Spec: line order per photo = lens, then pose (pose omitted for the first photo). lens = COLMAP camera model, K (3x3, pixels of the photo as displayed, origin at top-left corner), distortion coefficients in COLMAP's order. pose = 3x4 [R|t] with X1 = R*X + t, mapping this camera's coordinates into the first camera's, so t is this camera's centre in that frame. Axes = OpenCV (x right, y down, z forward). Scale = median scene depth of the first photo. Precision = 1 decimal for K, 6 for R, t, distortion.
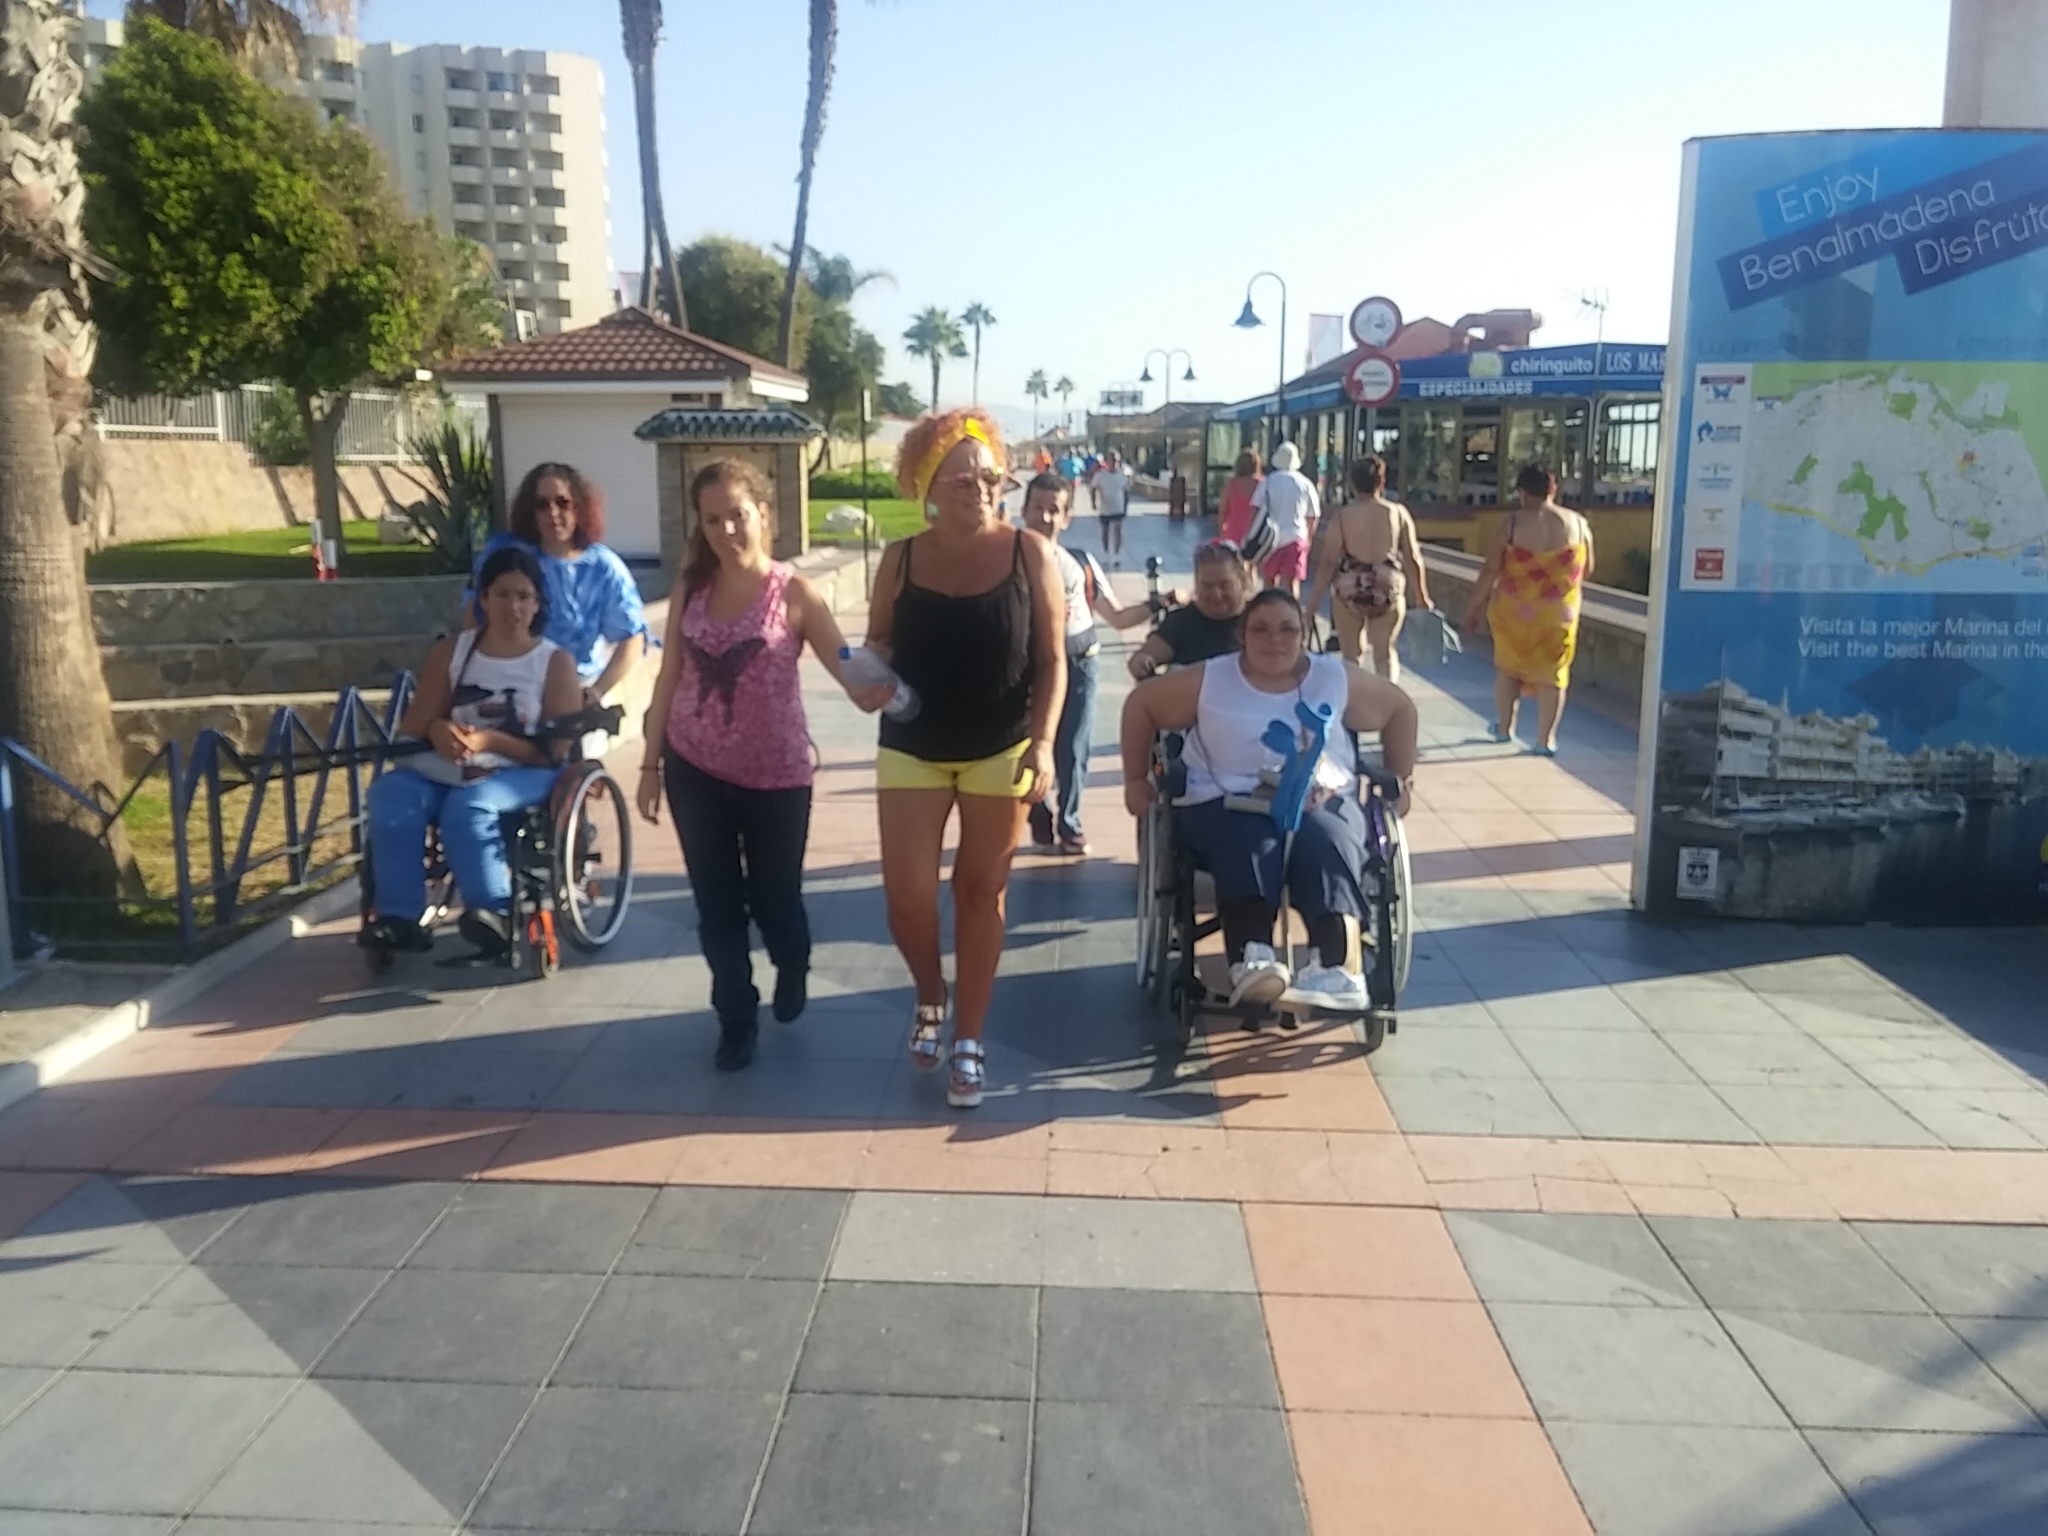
lens RADIAL K [[1733.3, 0, 1027.2], [0, 1733.3, 771.6], [0, 0, 1]] dist [0.065337, -0.054459]
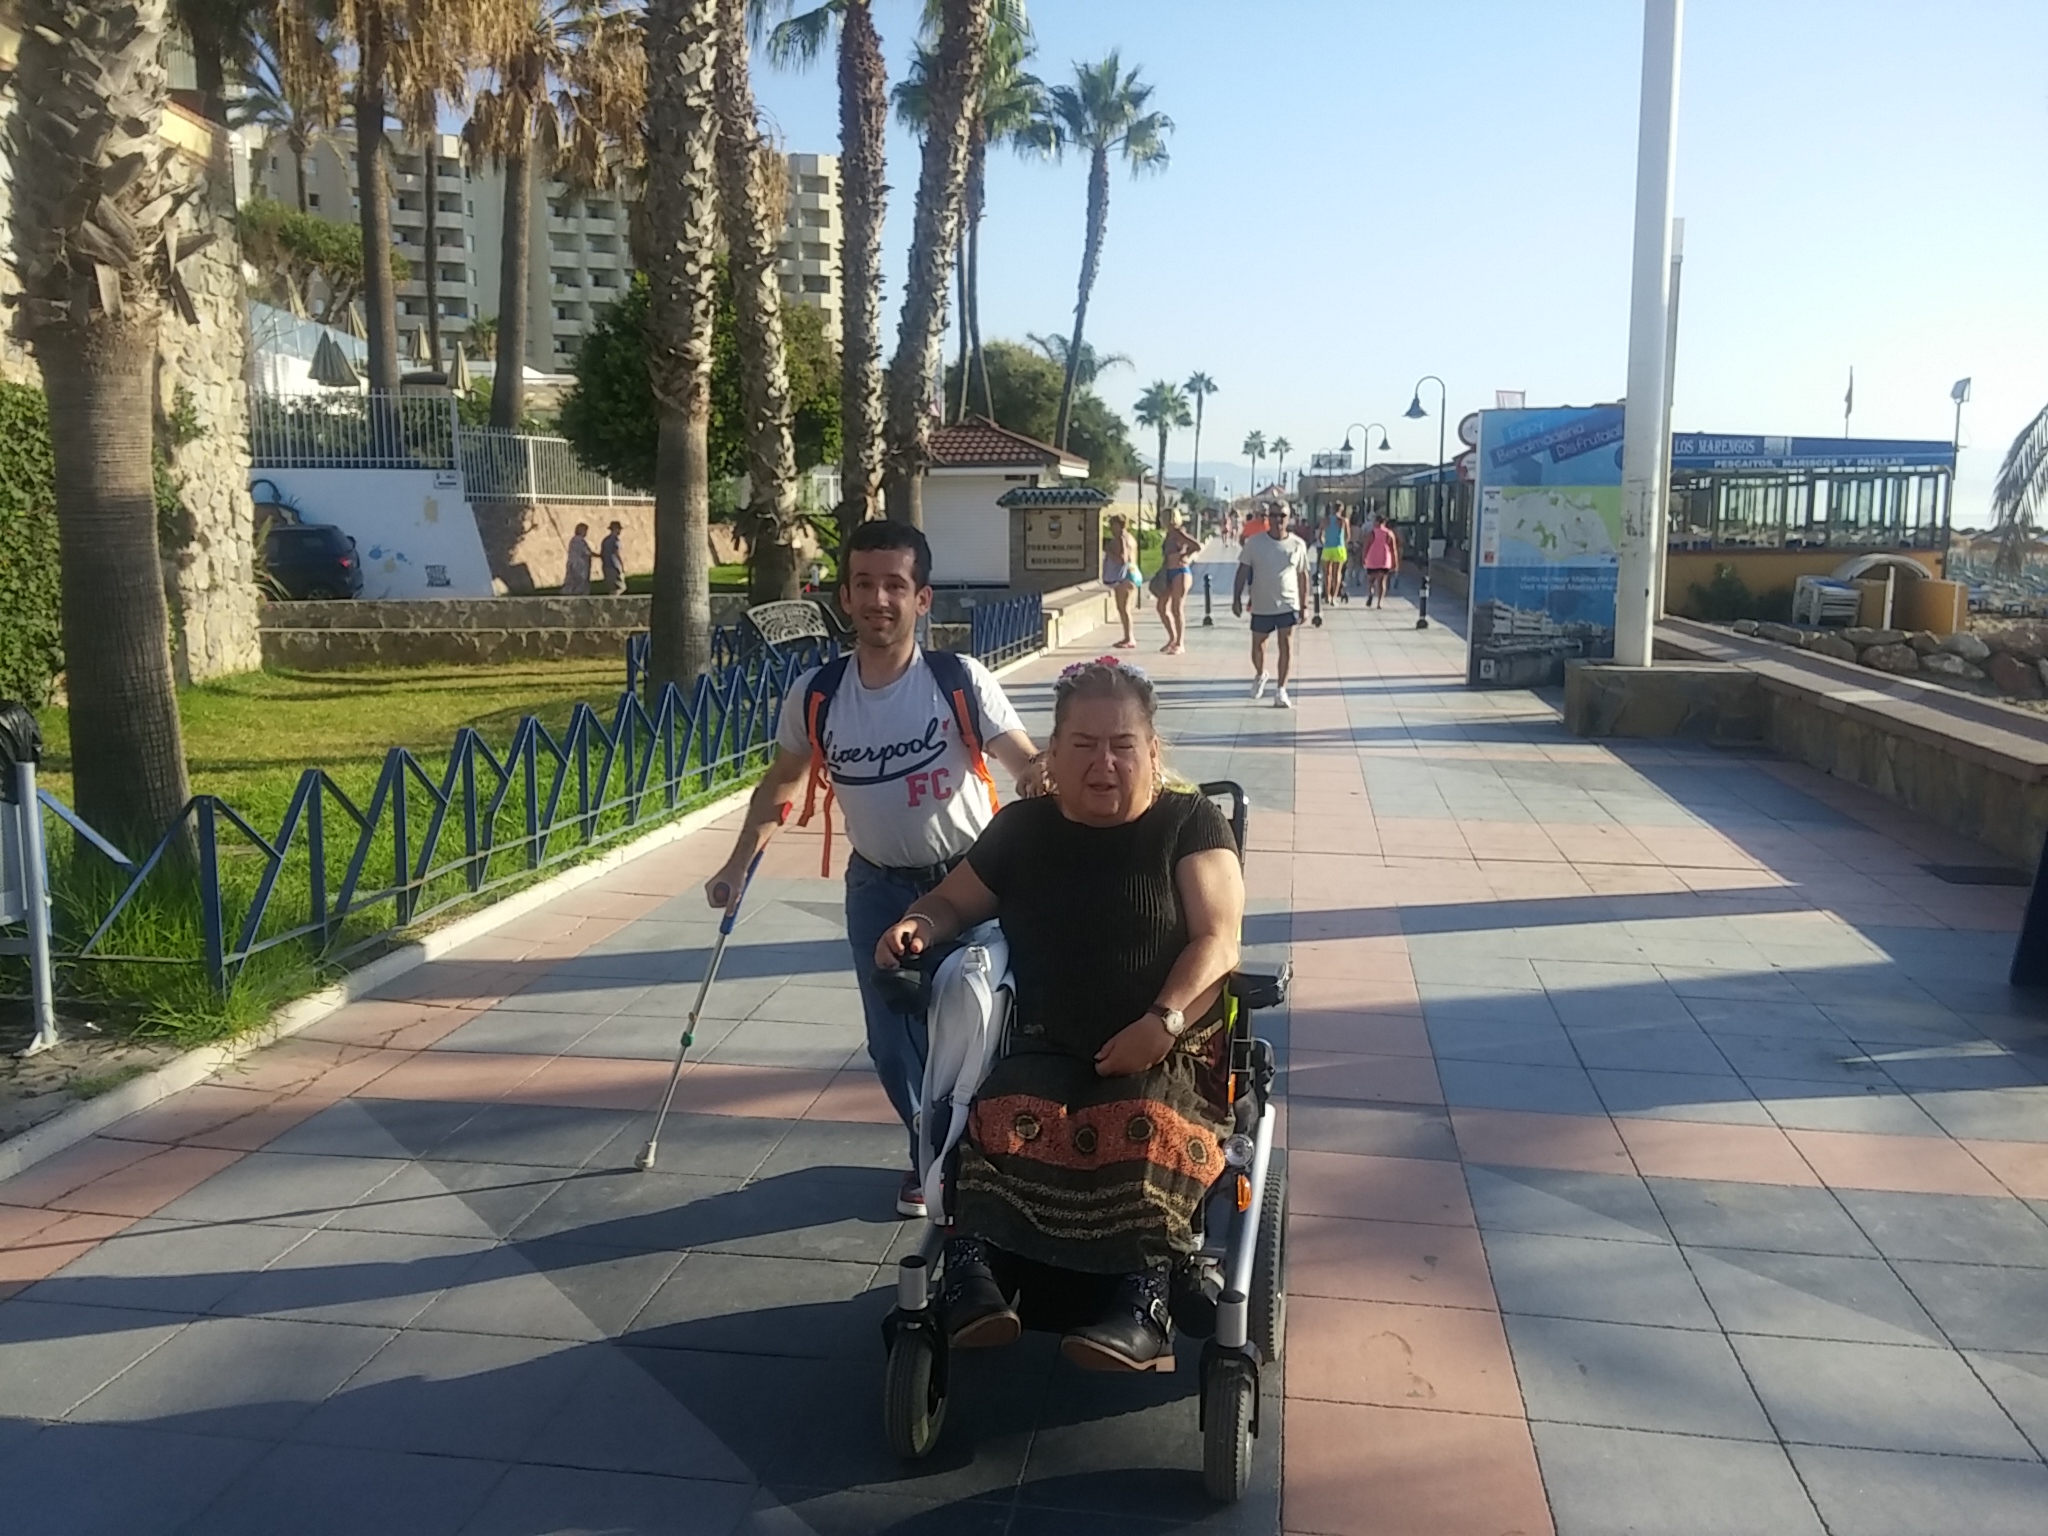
lens RADIAL K [[1733.3, 0, 1015.1], [0, 1733.3, 764.7], [0, 0, 1]] dist [0.065337, -0.054459]
pose [[0.991643, 0.018332, -0.127705, -0.000361], [-0.022860, 0.999158, -0.034082, 0.056899], [0.126972, 0.036717, 0.991226, -0.323041]]
